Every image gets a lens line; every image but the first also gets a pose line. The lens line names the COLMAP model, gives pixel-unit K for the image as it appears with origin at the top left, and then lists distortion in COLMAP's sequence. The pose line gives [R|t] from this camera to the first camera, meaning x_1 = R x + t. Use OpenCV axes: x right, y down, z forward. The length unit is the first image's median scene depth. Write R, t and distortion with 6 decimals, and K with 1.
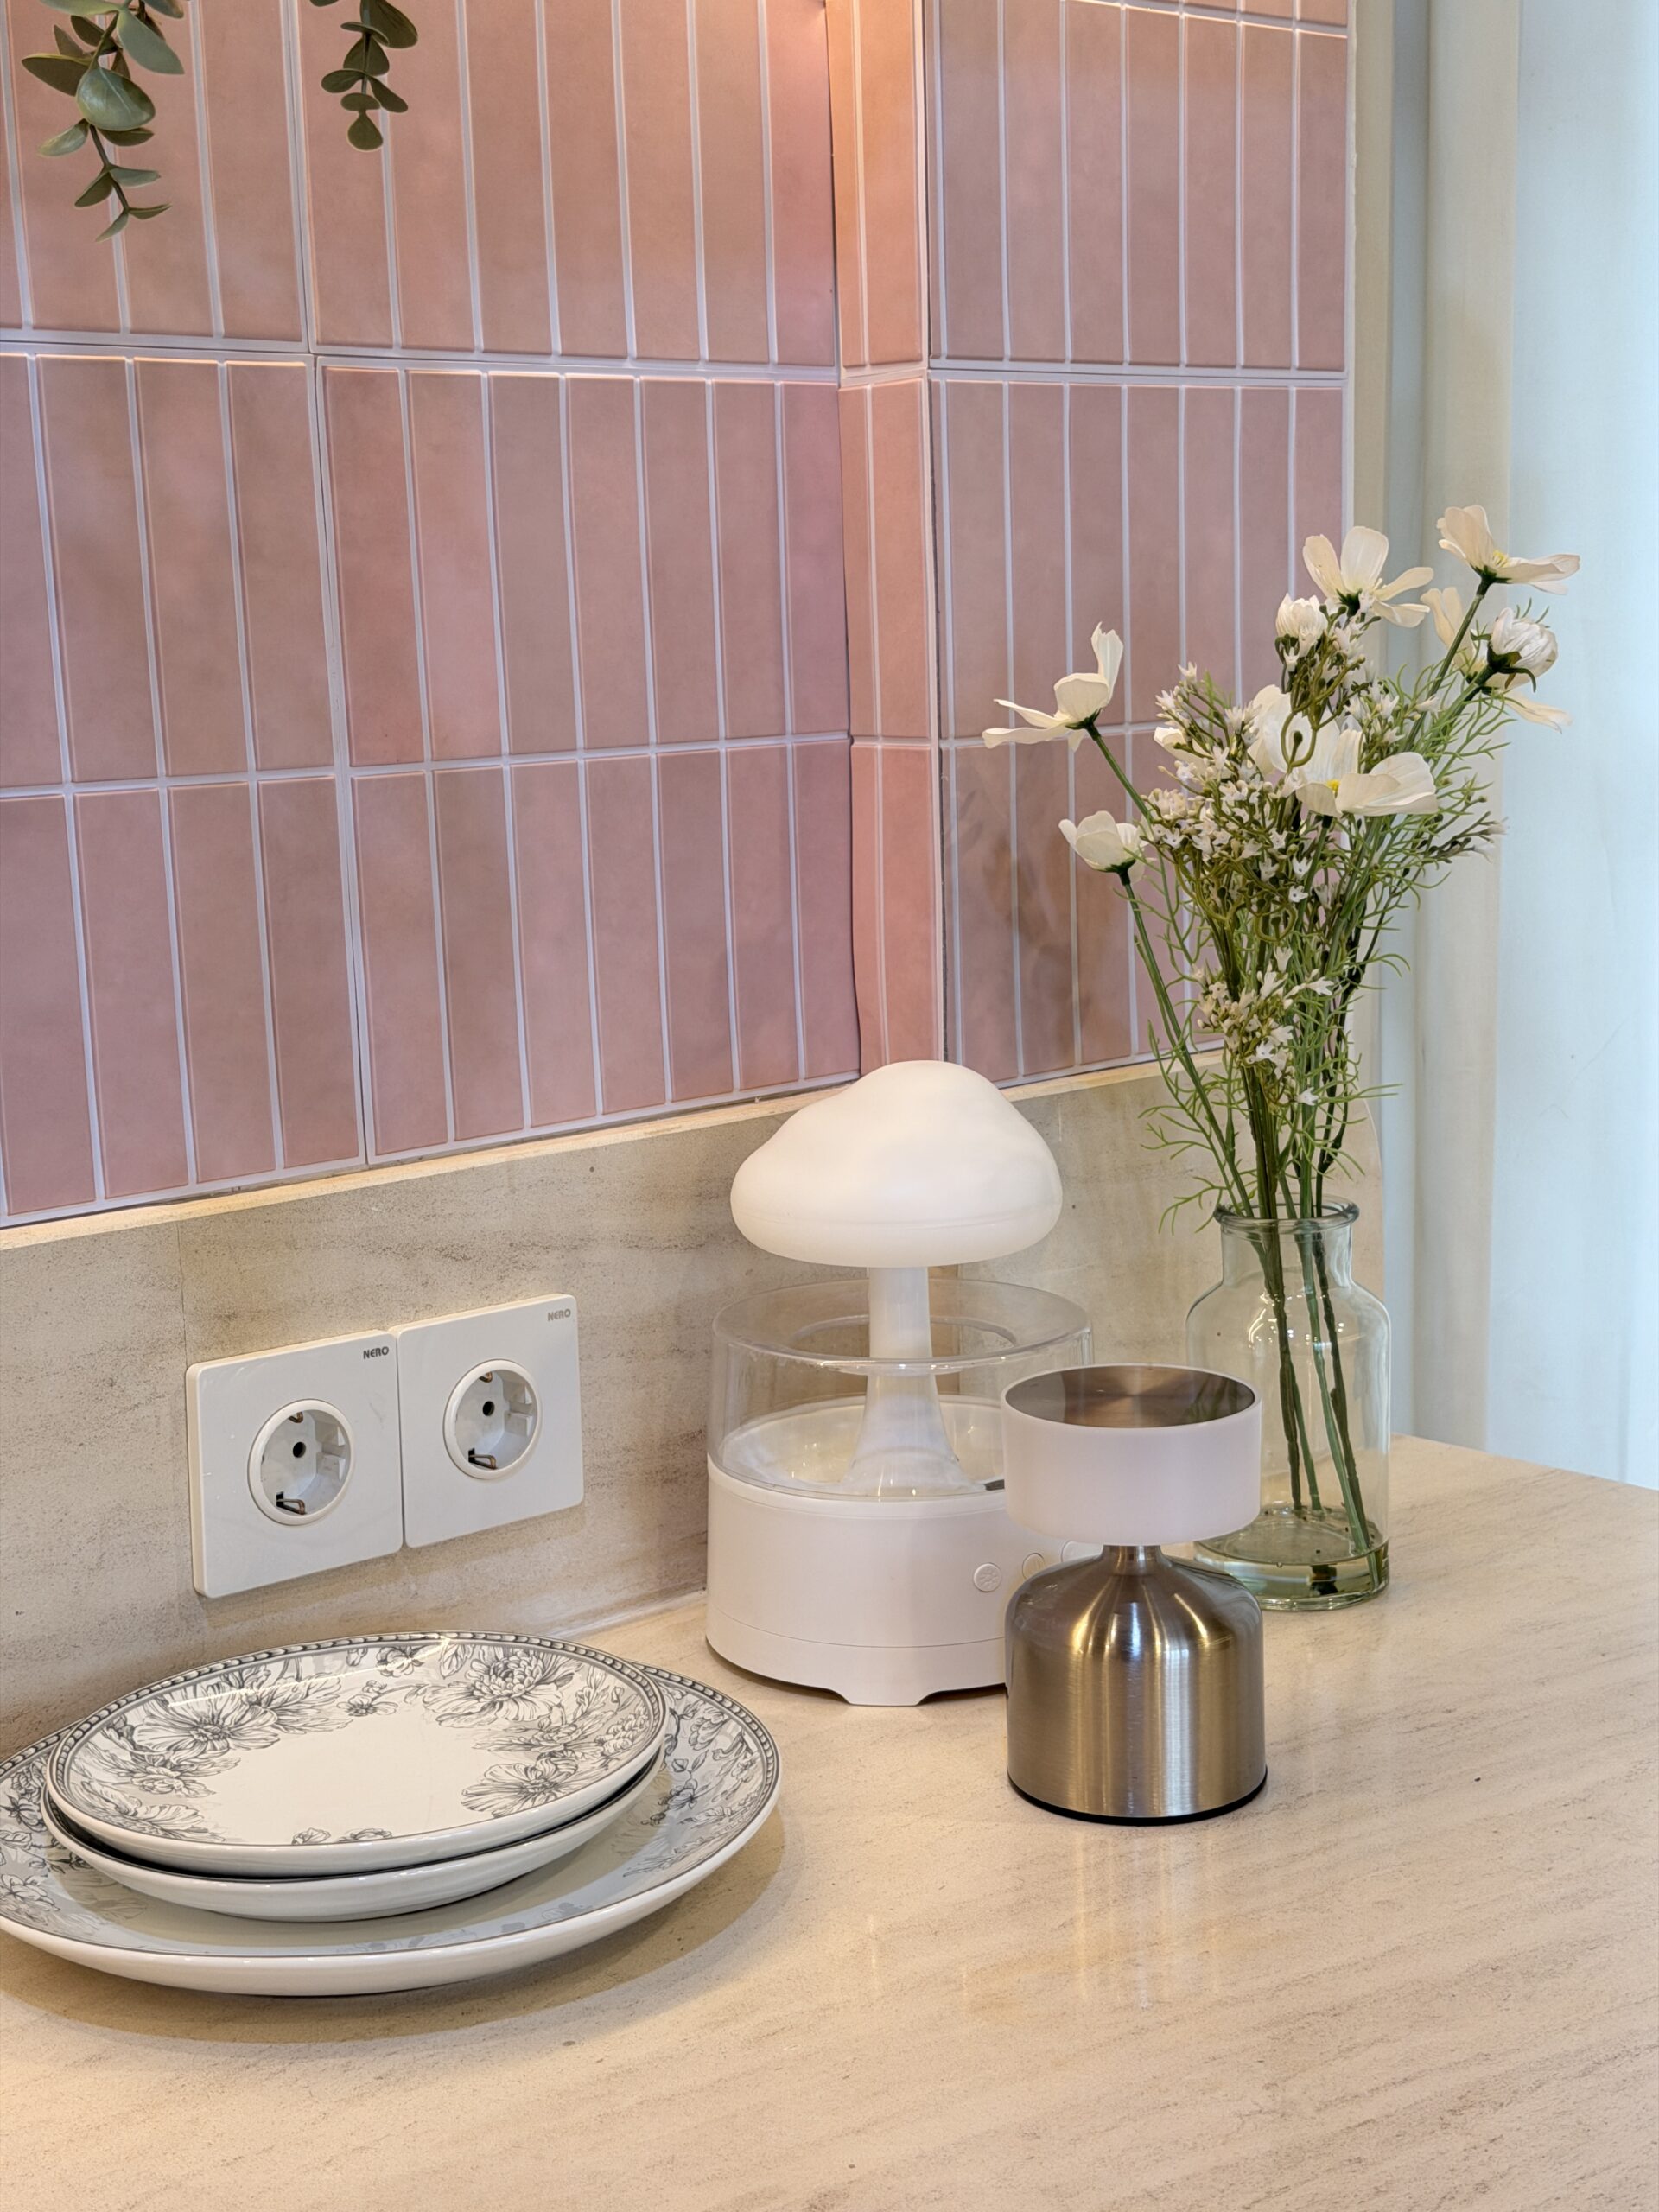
lens RADIAL K [[3098.6, 0, 826.5], [0, 3098.6, 1119.0], [0, 0, 1]] dist [0.074691, 0.000000]
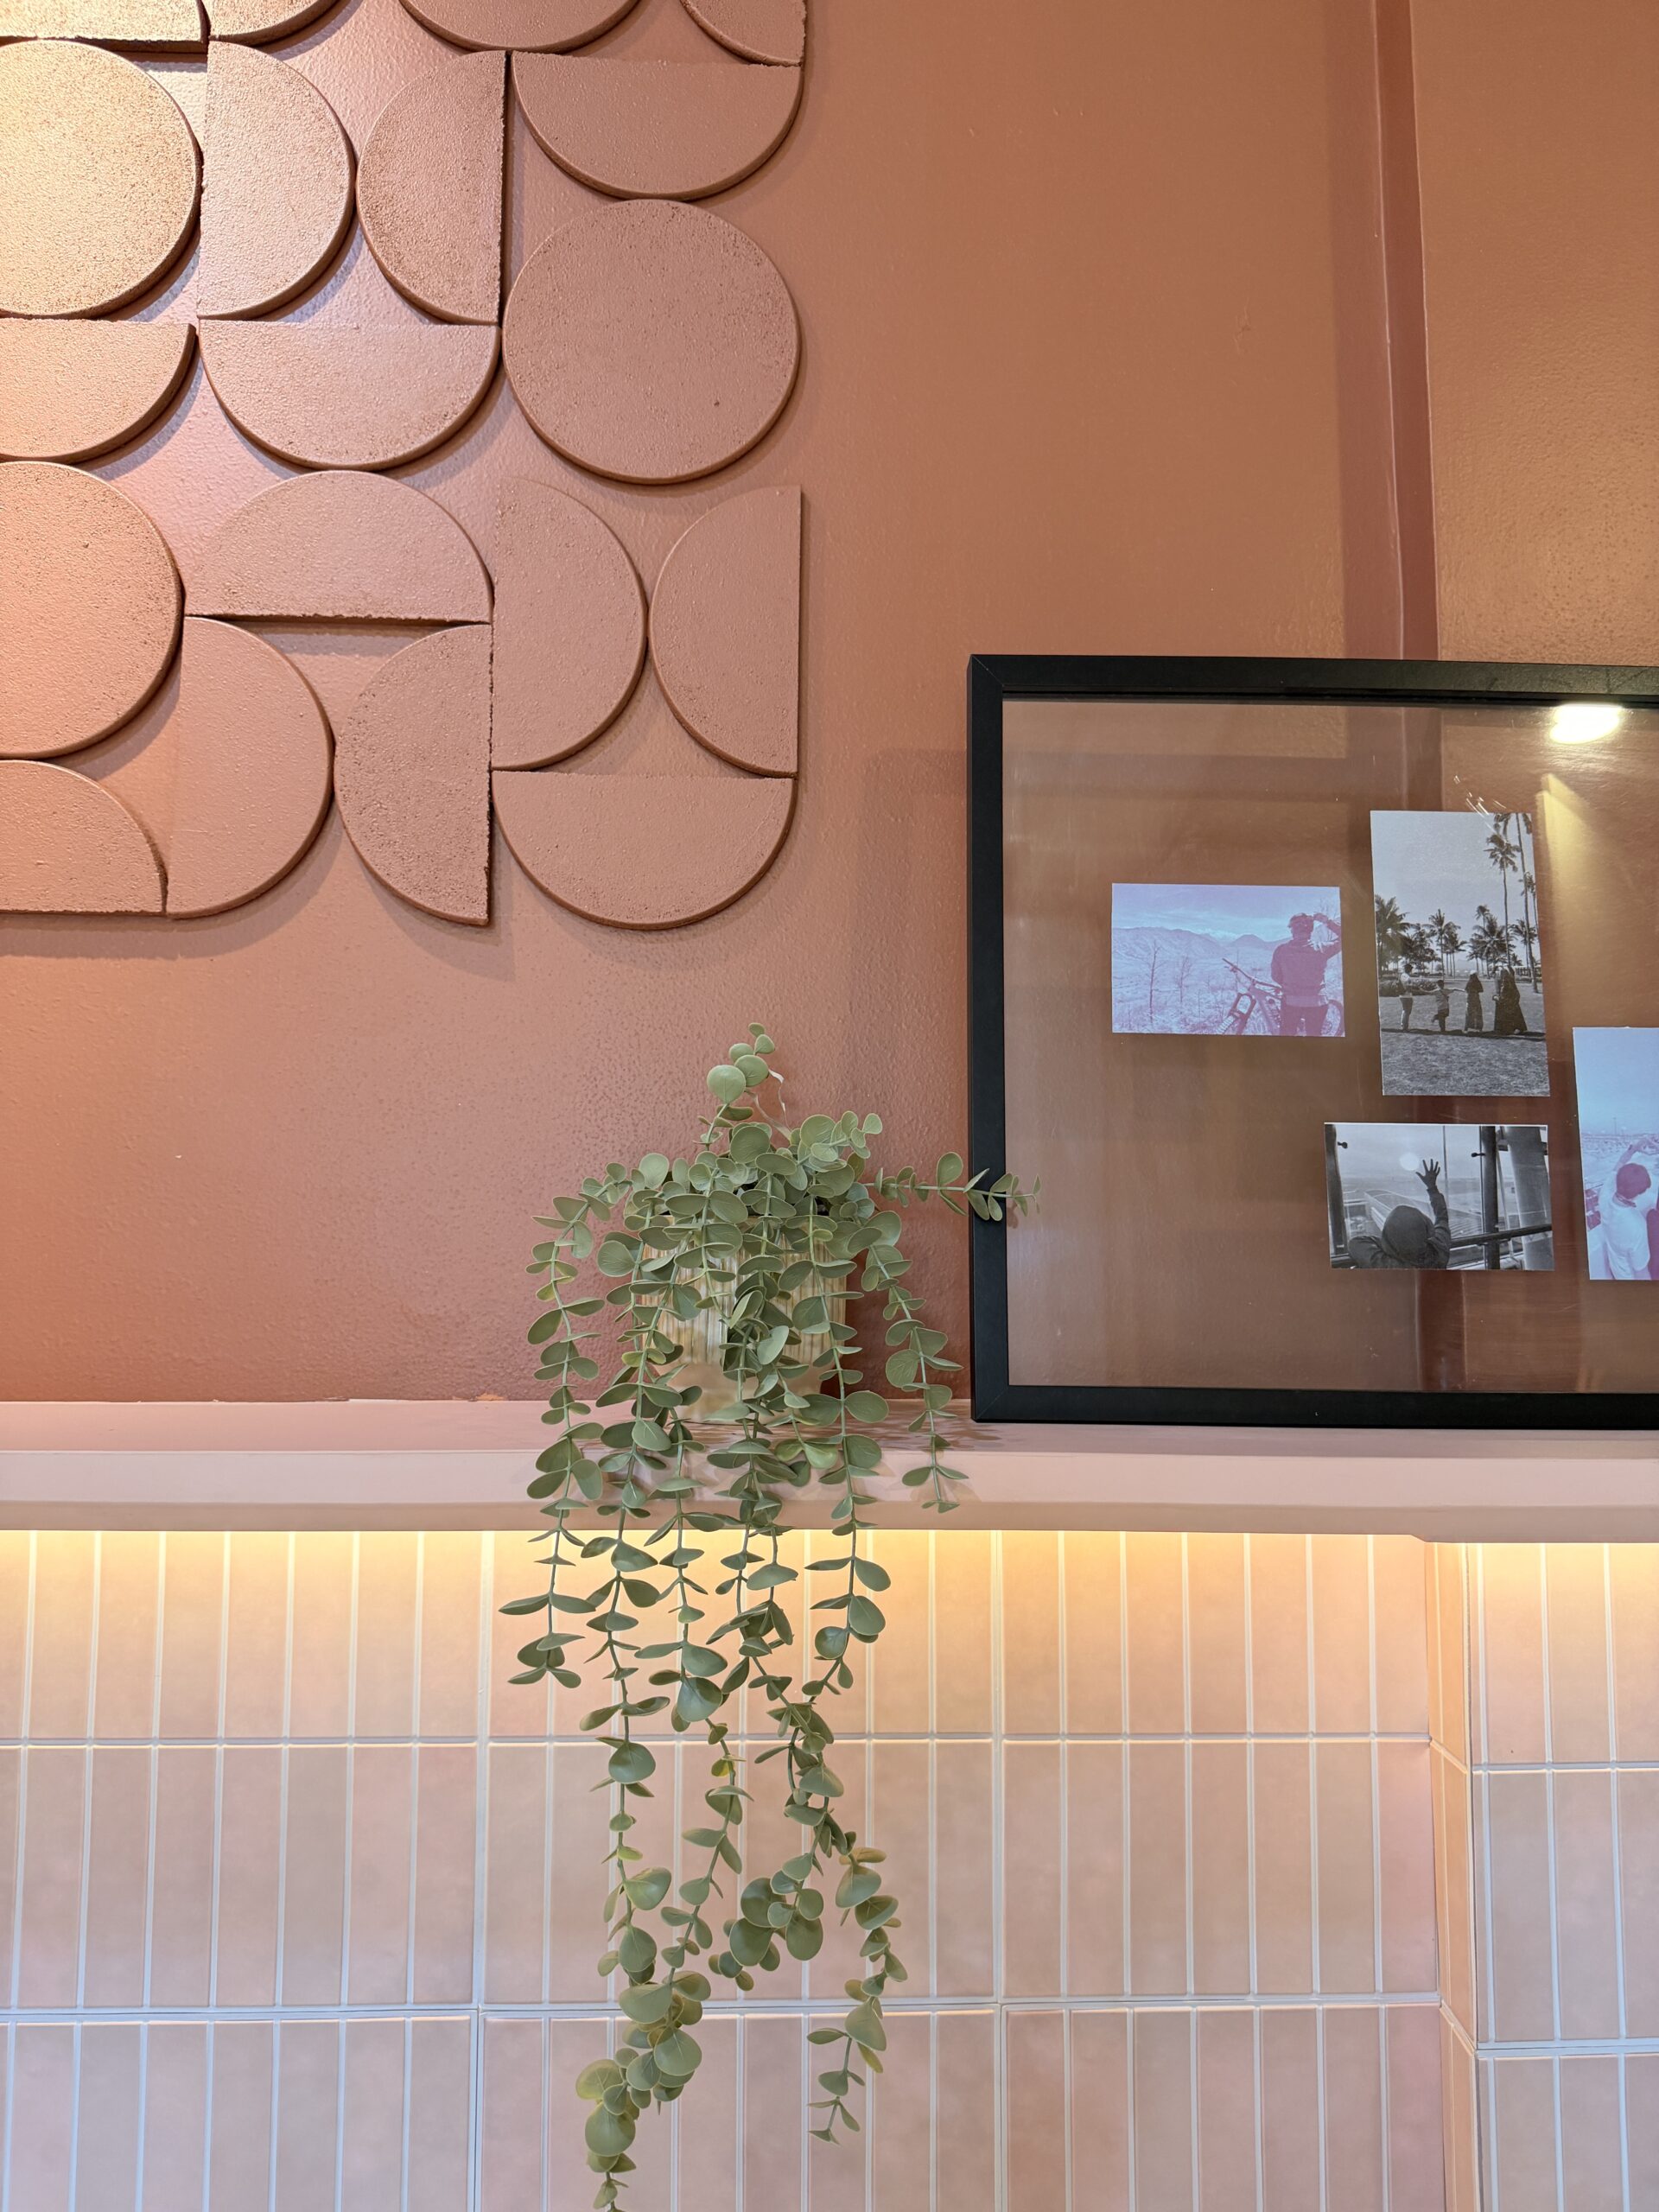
lens RADIAL K [[1551.0, 0, 841.0], [0, 1551.0, 1133.1], [0, 0, 1]] dist [0.046613, -0.077127]
pose [[0.764013, -0.018605, -0.644933, 0.273571], [-0.135949, 0.972501, -0.189105, -0.477429], [0.630716, 0.232156, 0.740474, 0.239630]]
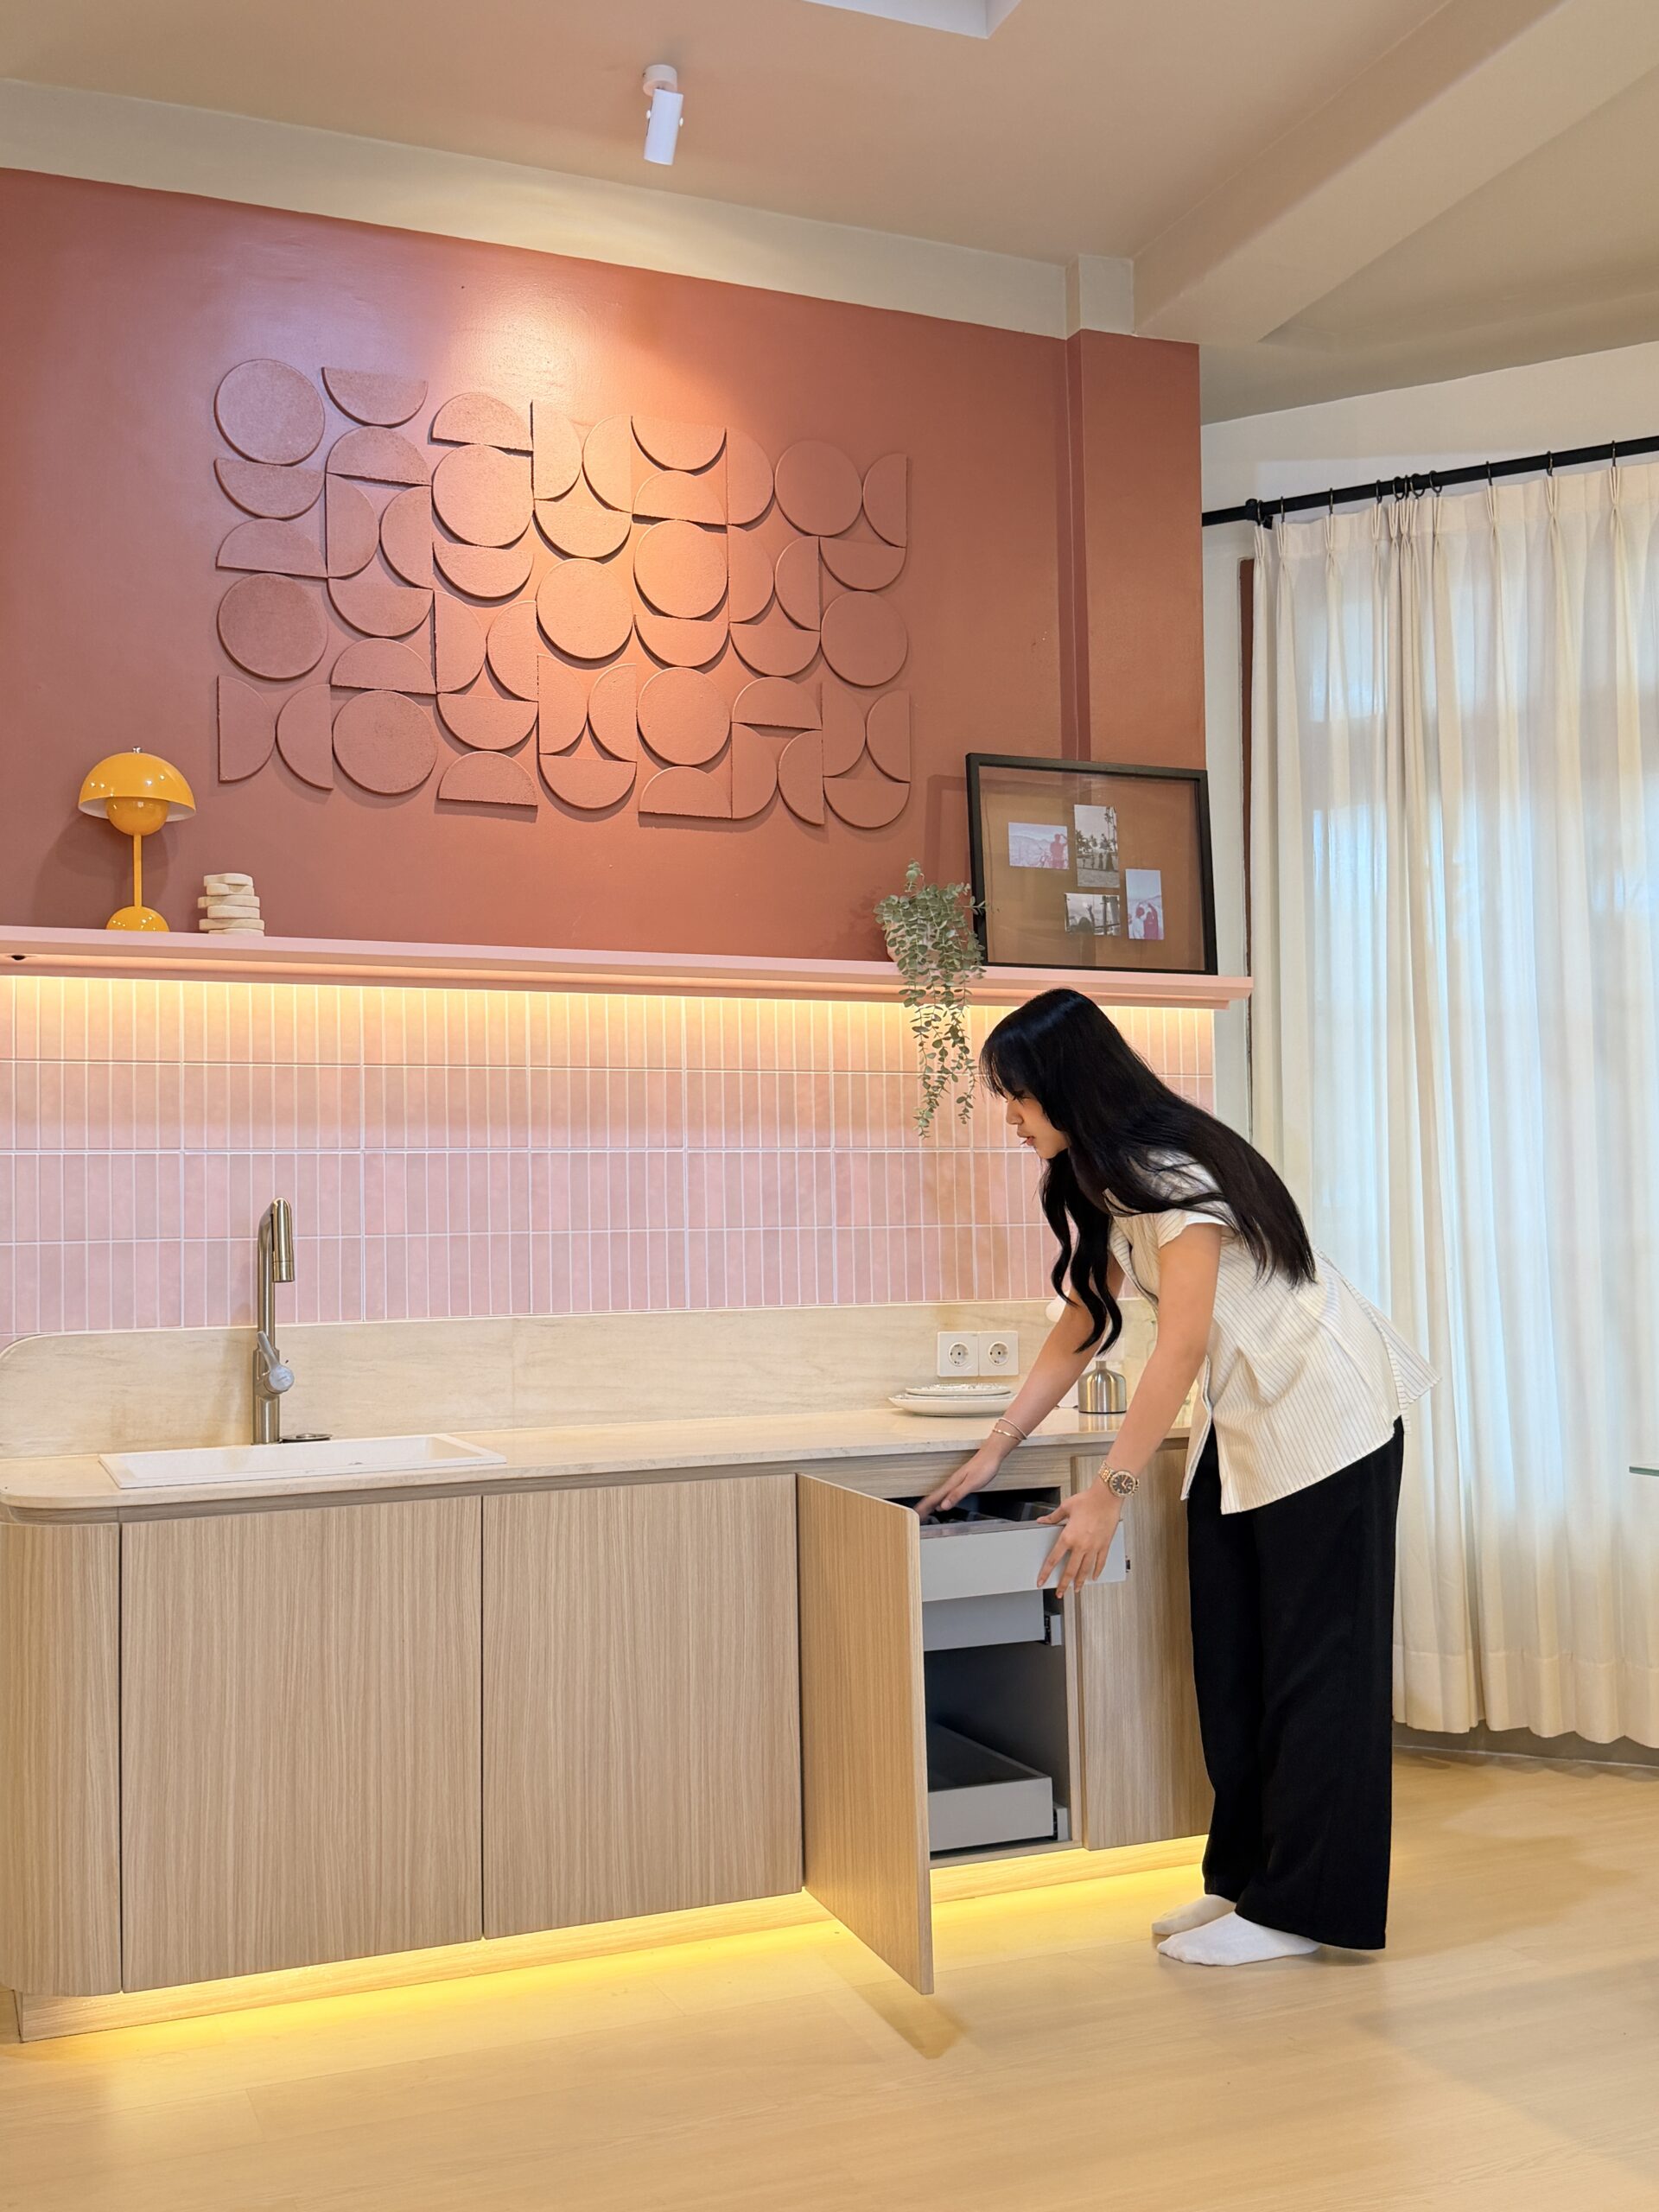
lens RADIAL K [[2192.8, 0, 812.9], [0, 2192.8, 1142.5], [0, 0, 1]] dist [0.077578, 0.000000]
pose [[0.938797, -0.000849, -0.344470, 0.830028], [-0.069460, 0.978989, -0.191716, 0.461224], [0.337395, 0.203909, 0.919013, -2.426974]]
